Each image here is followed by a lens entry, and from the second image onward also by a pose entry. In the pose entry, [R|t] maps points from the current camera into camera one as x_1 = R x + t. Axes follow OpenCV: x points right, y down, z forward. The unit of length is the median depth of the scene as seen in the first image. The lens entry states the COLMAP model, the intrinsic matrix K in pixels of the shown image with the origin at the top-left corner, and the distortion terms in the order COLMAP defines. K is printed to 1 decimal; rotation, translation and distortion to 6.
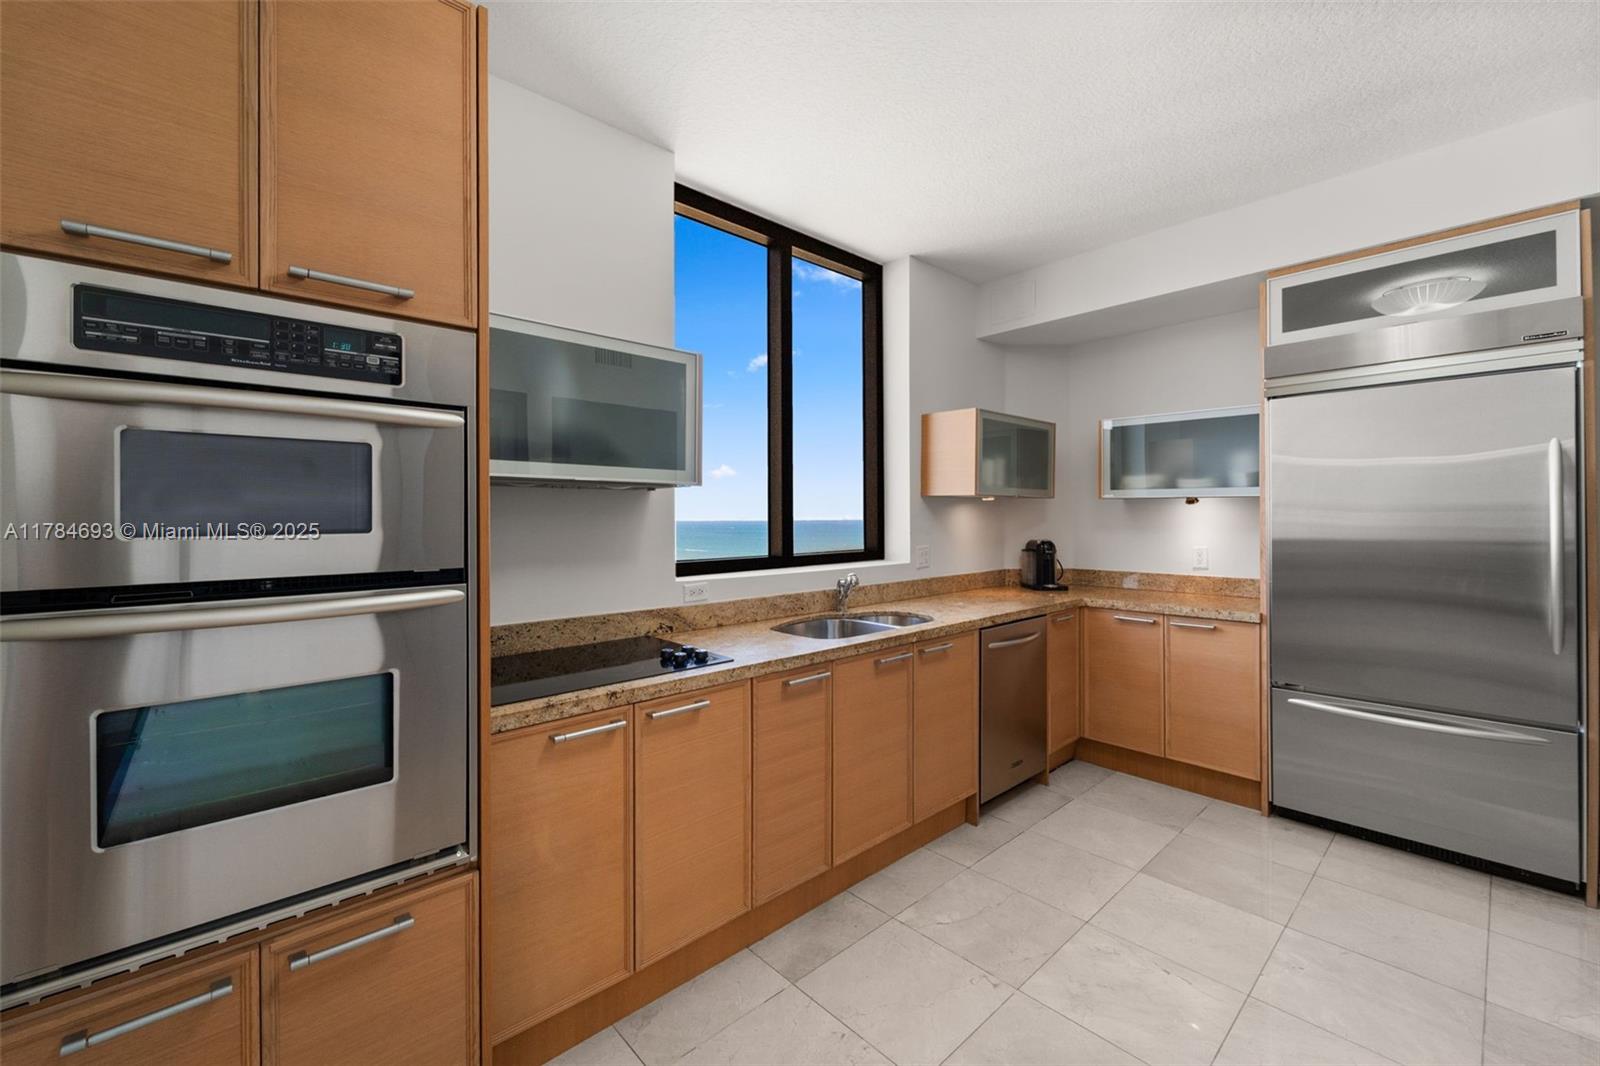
lens RADIAL K [[656.0, 0, 790.2], [0, 656.0, 519.3], [0, 0, 1]] dist [0.011587, 0.000368]
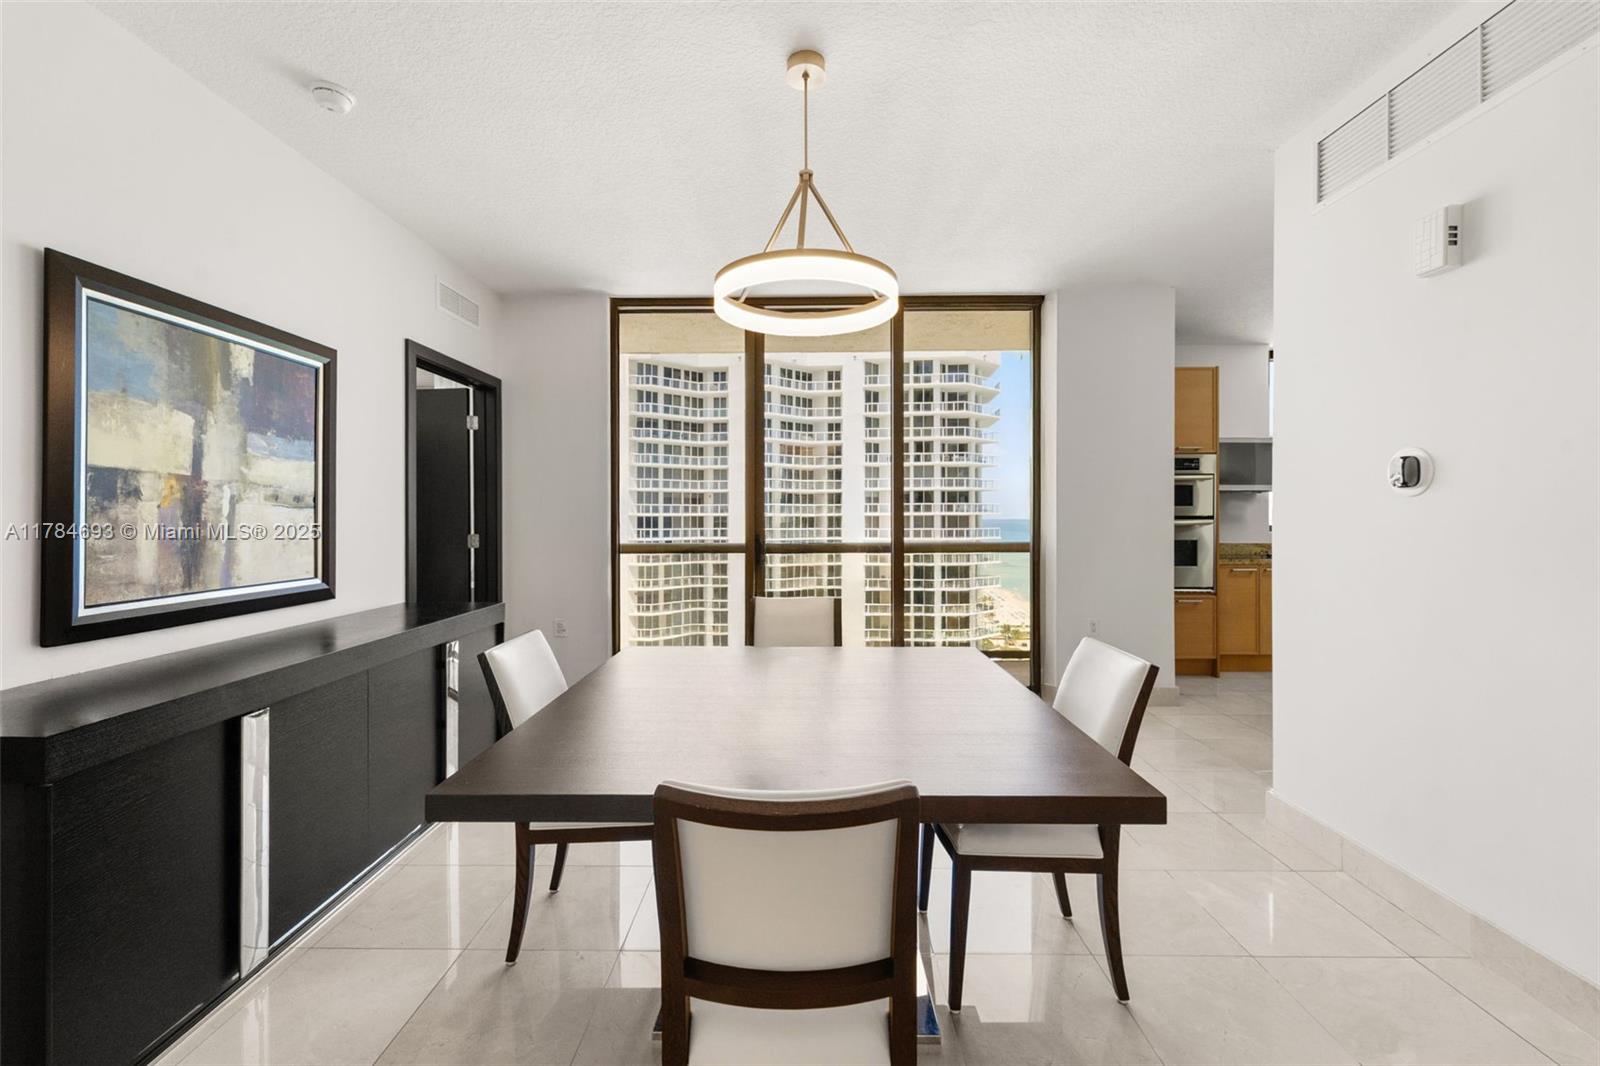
lens RADIAL K [[656.0, 0, 796.4], [0, 656.0, 519.6], [0, 0, 1]] dist [0.011587, 0.000368]
pose [[0.734481, 0.004910, -0.678611, 0.131310], [-0.002257, 0.999986, 0.004791, 0.033152], [0.678625, -0.001987, 0.734482, -1.374685]]
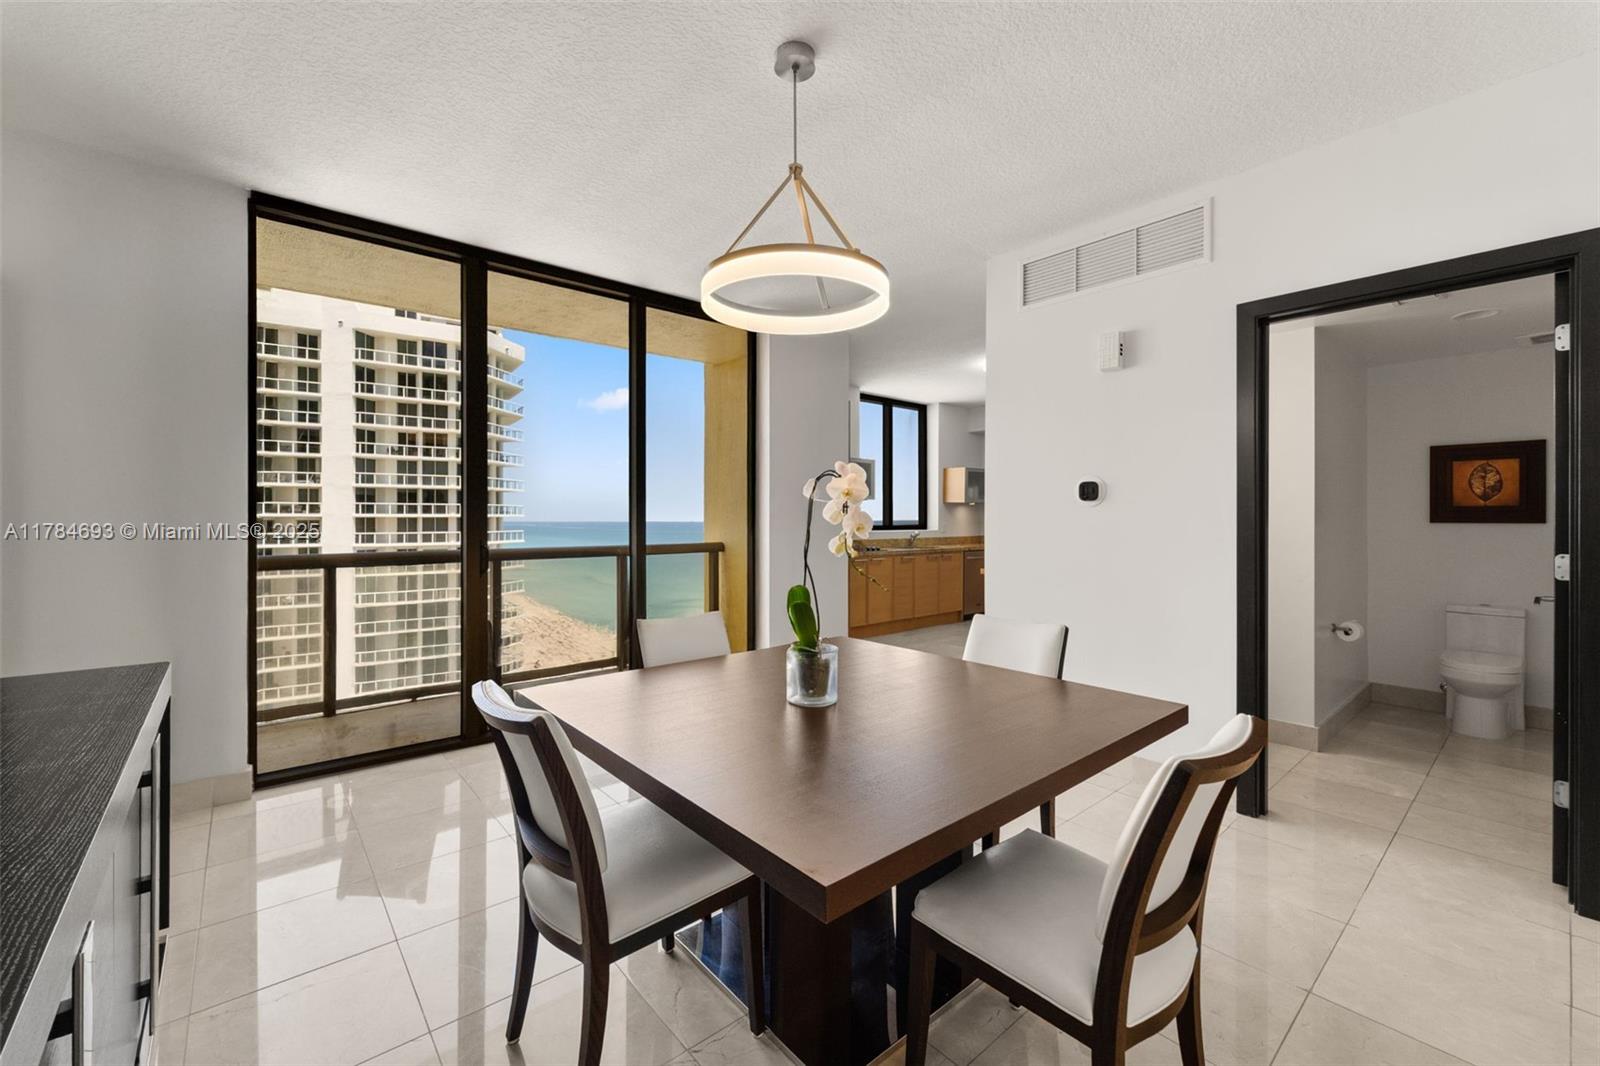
lens RADIAL K [[656.0, 0, 797.1], [0, 656.0, 520.8], [0, 0, 1]] dist [0.011587, 0.000368]
pose [[0.999649, 0.005842, -0.025828, -0.293762], [-0.005854, 0.999983, -0.000398, 0.038483], [0.025825, 0.000549, 0.999666, -1.528746]]
